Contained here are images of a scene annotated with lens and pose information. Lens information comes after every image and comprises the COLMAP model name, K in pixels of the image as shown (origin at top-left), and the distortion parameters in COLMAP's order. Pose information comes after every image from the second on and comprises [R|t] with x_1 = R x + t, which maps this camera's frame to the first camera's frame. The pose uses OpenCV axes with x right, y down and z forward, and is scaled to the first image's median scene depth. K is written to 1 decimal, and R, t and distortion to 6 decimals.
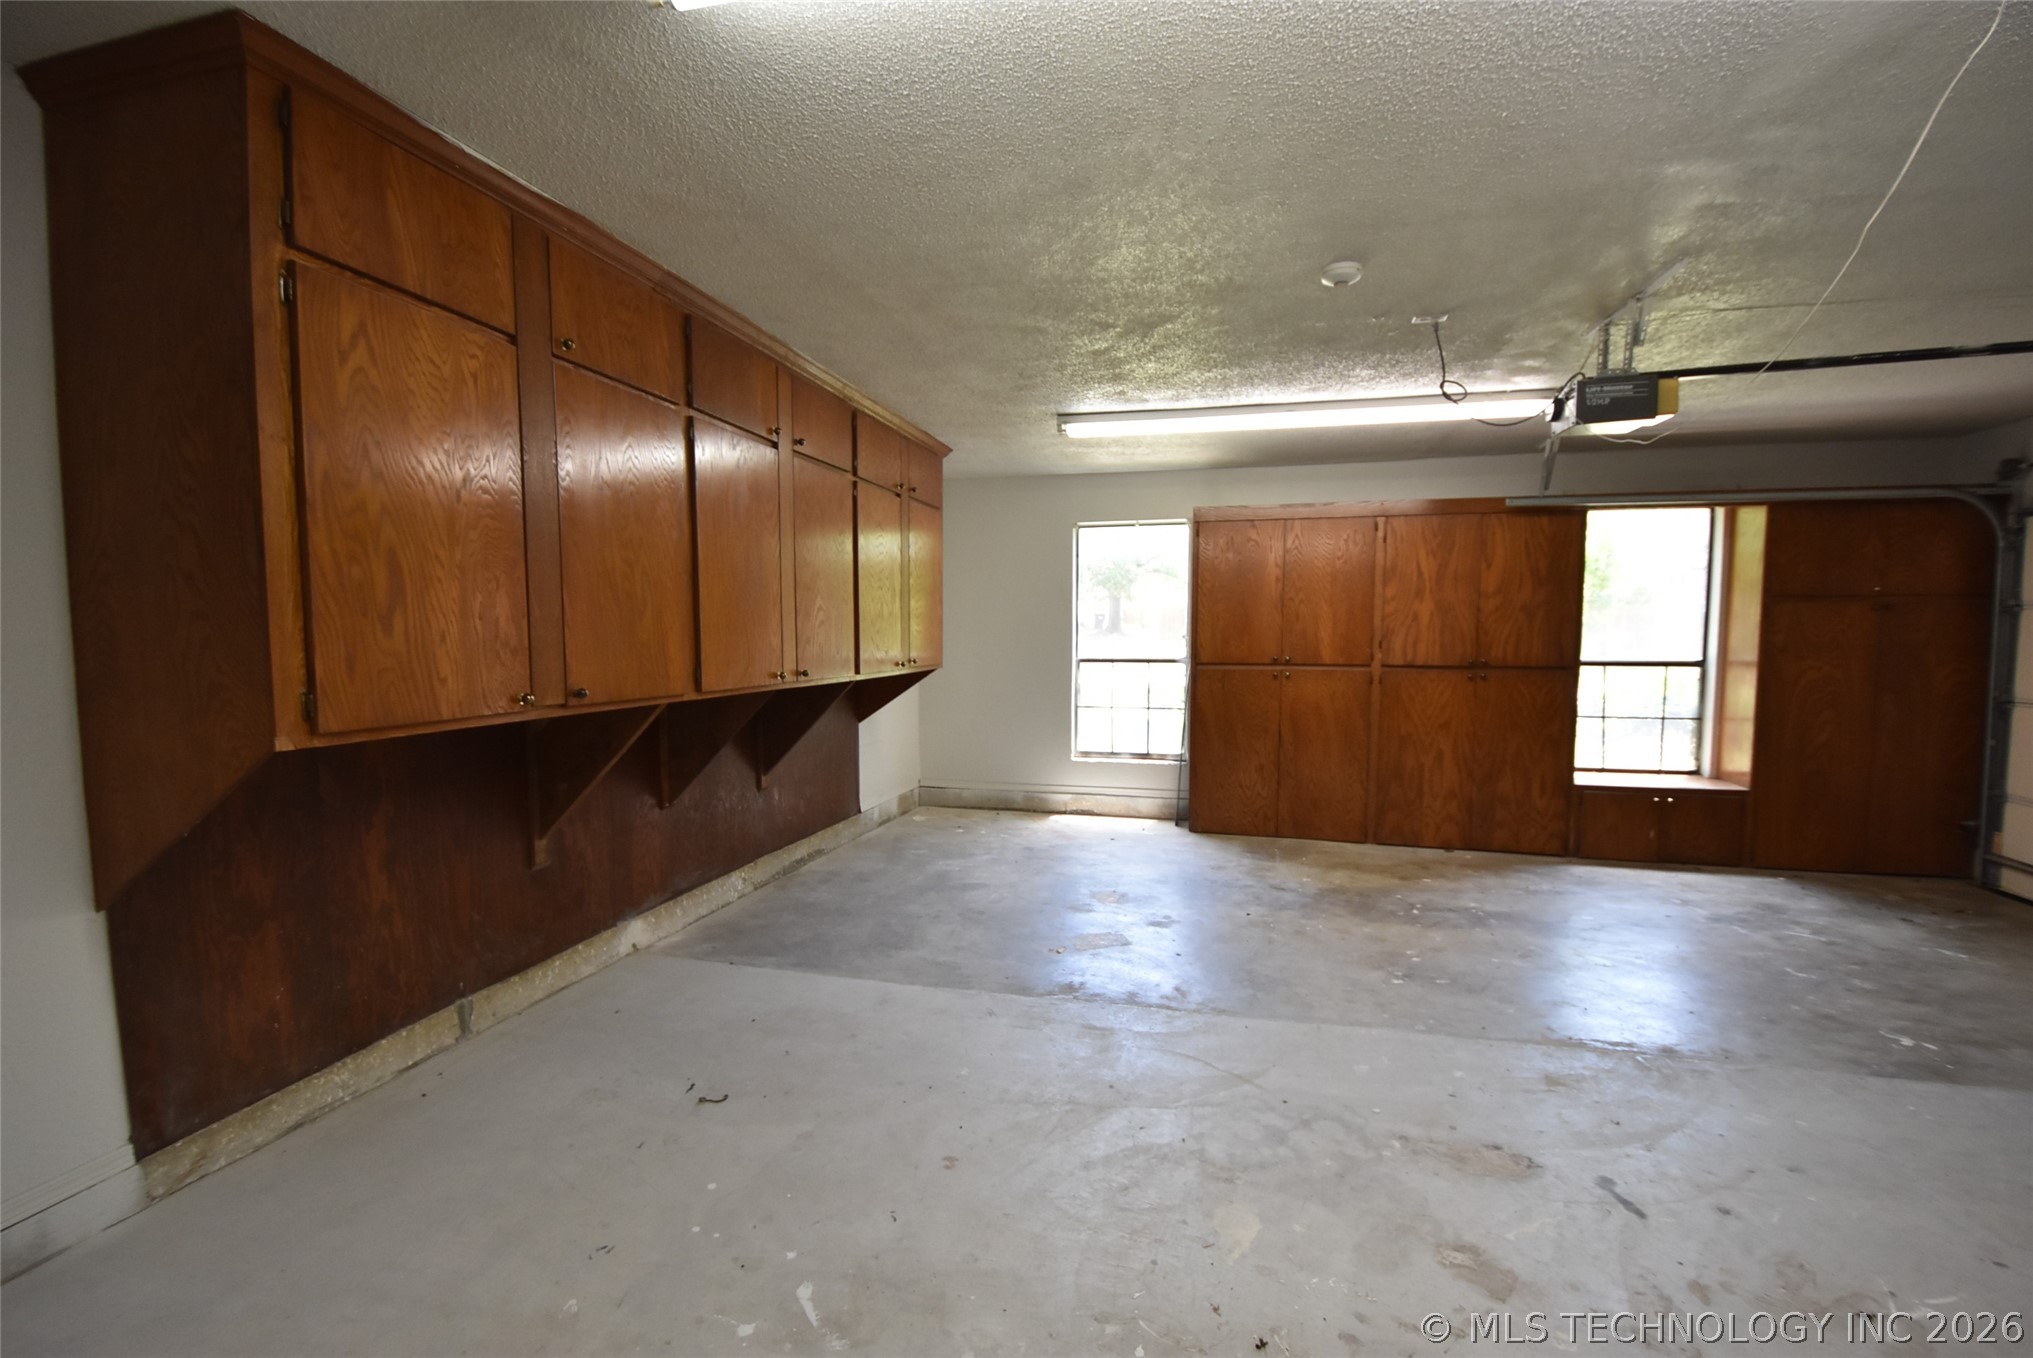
lens RADIAL K [[897.4, 0, 1008.6], [0, 897.4, 701.0], [0, 0, 1]] dist [0.011478, -0.021695]
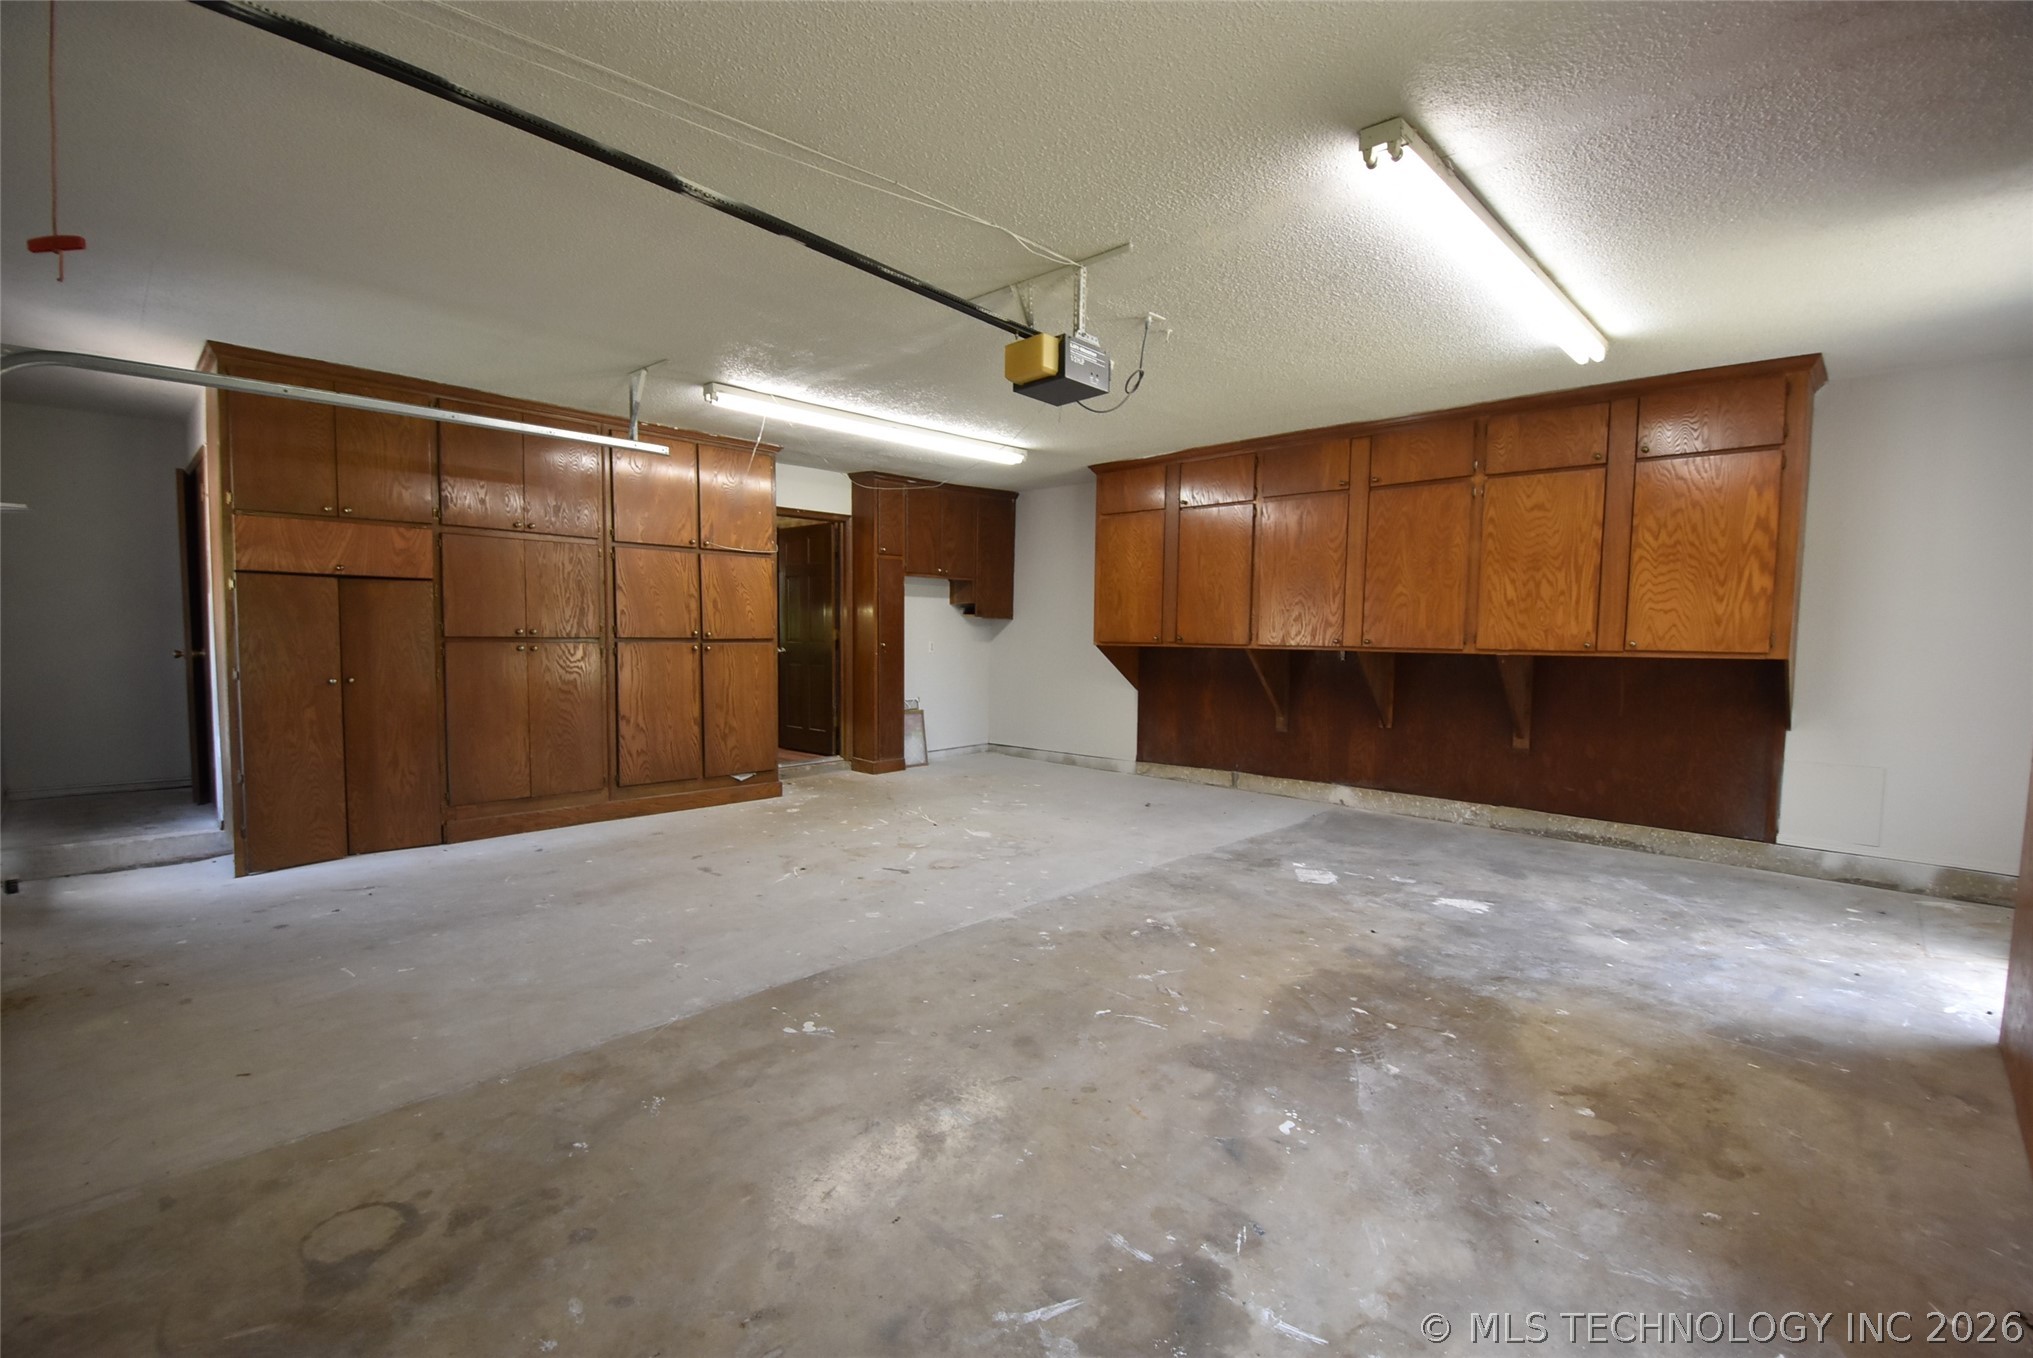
lens RADIAL K [[897.4, 0, 1008.6], [0, 897.4, 701.0], [0, 0, 1]] dist [0.011478, -0.021695]
pose [[-0.494152, 0.061512, -0.867196, 0.935320], [-0.077766, 0.990368, 0.114562, -0.040660], [0.865890, 0.124050, -0.484609, 0.872463]]
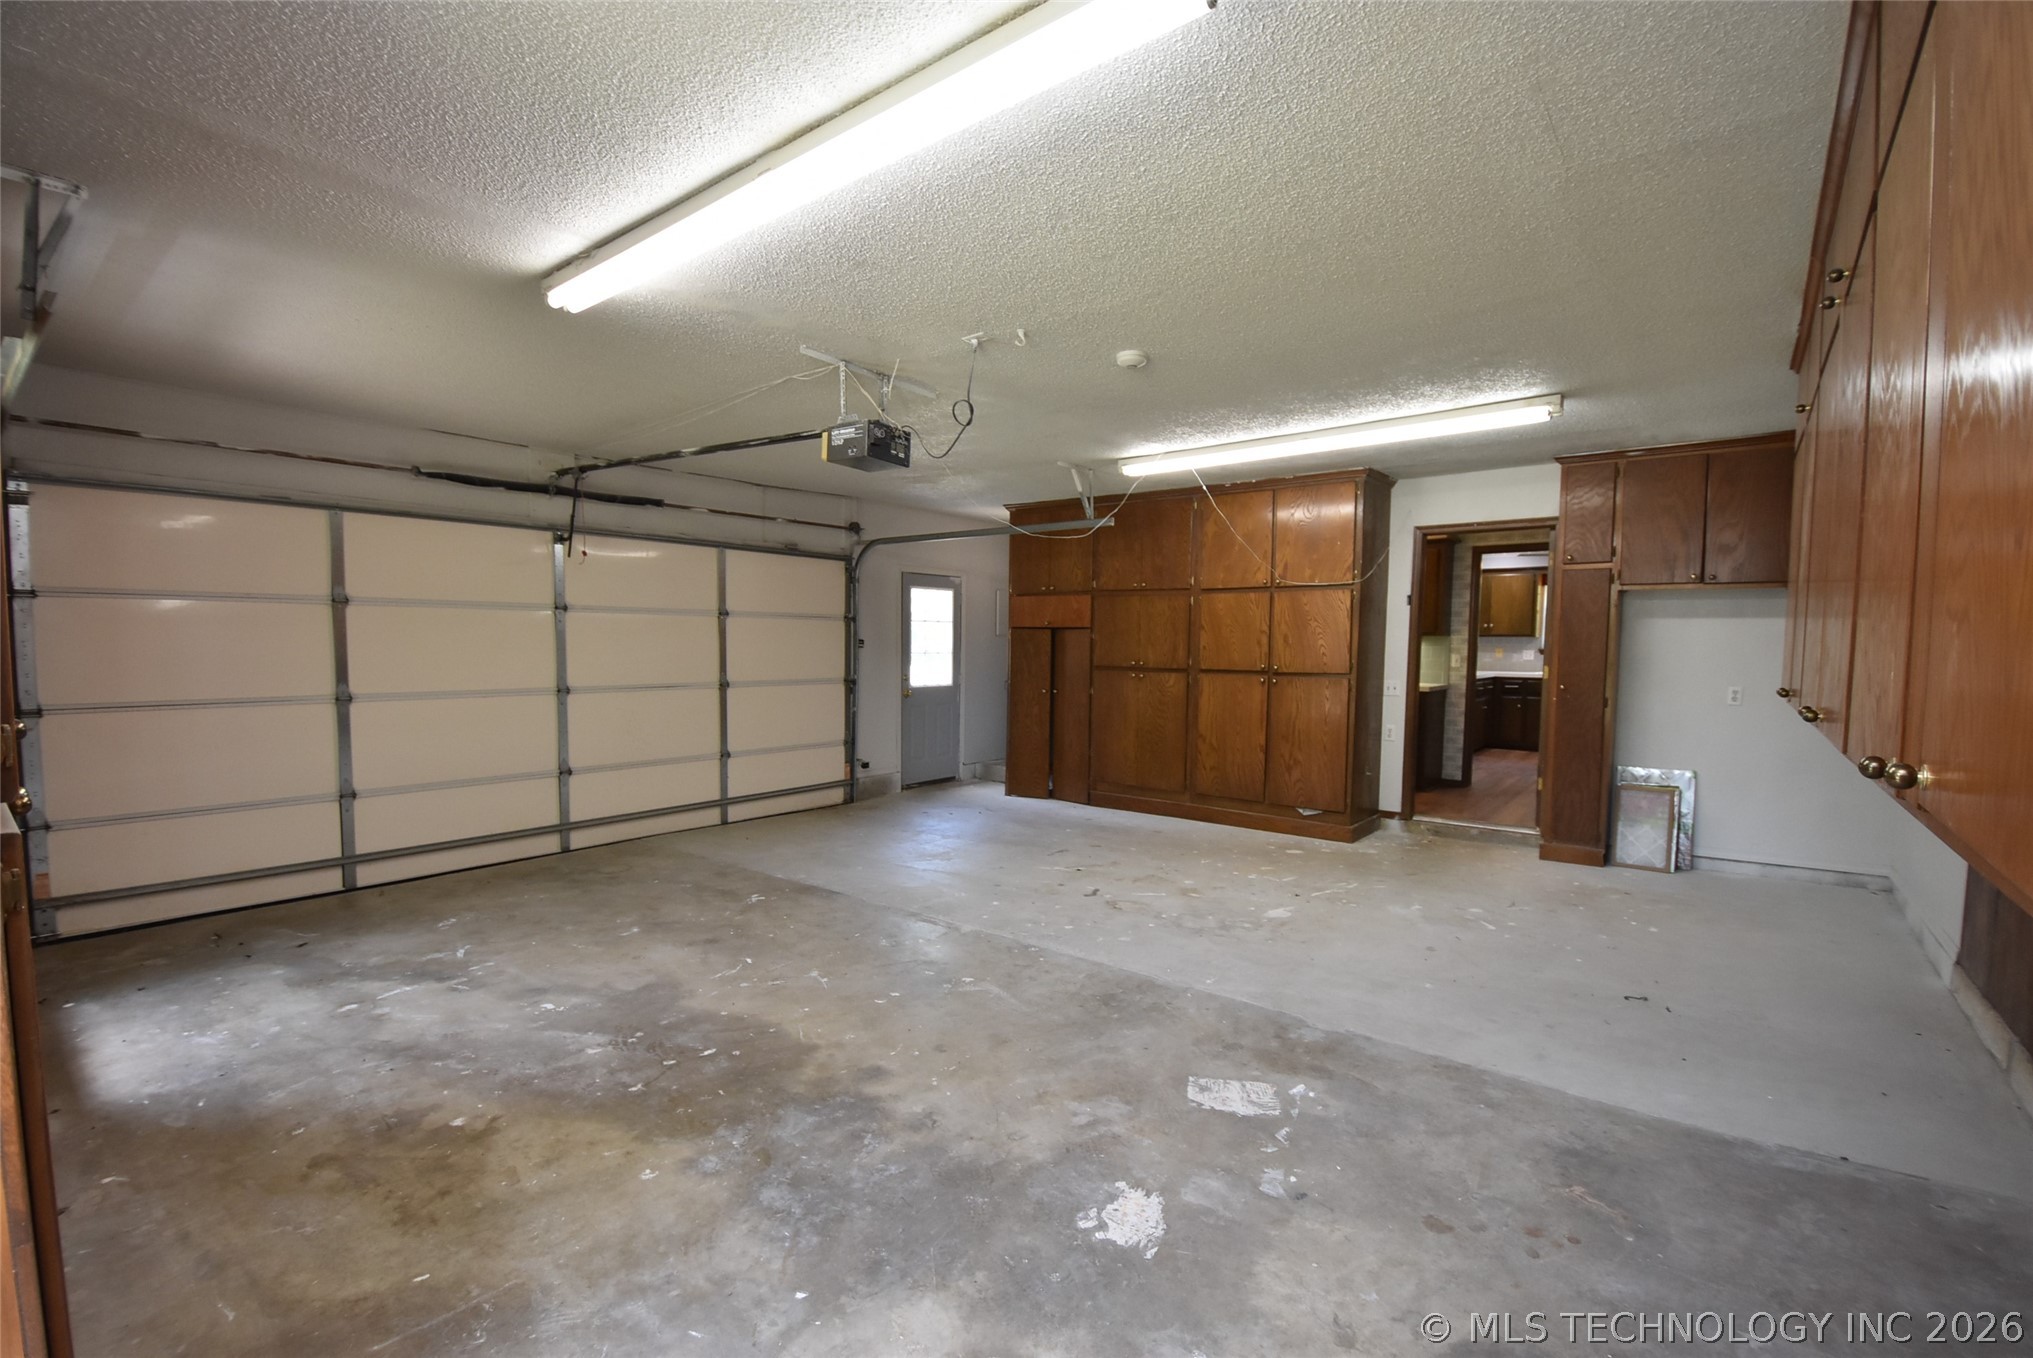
lens RADIAL K [[897.4, 0, 1008.6], [0, 897.4, 701.0], [0, 0, 1]] dist [0.011478, -0.021695]
pose [[-0.910363, -0.035907, 0.412250, -0.010140], [0.021156, 0.990887, 0.133024, -0.086013], [-0.413270, 0.129821, -0.901307, 1.200882]]
